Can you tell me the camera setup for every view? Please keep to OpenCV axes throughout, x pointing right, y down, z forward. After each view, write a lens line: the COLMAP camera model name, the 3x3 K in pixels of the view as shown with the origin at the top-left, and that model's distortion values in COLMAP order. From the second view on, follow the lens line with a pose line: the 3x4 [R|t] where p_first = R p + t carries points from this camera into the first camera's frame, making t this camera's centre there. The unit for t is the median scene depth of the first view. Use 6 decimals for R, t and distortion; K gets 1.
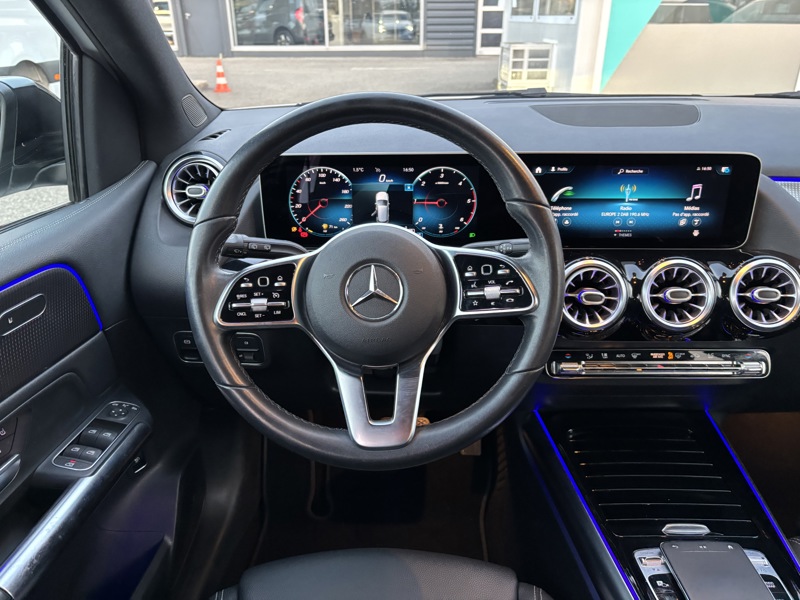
lens RADIAL K [[603.4, 0, 400.0], [0, 603.4, 300.0], [0, 0, 1]] dist [0.076174, -0.094759]
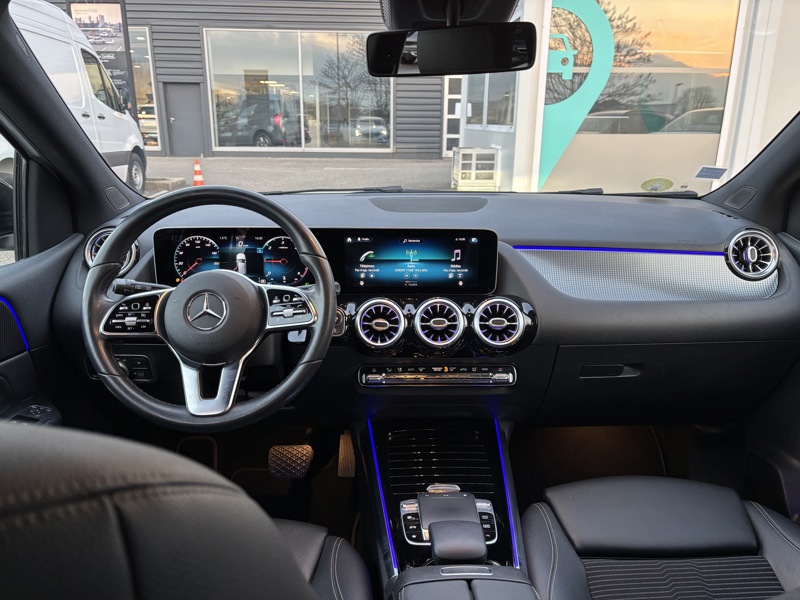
lens RADIAL K [[603.4, 0, 400.0], [0, 603.4, 300.0], [0, 0, 1]] dist [0.076174, -0.094759]
pose [[0.999441, 0.000913, 0.033409, 0.297717], [0.004050, 0.988952, -0.148183, 0.142233], [-0.033175, 0.148235, 0.988396, -0.405291]]
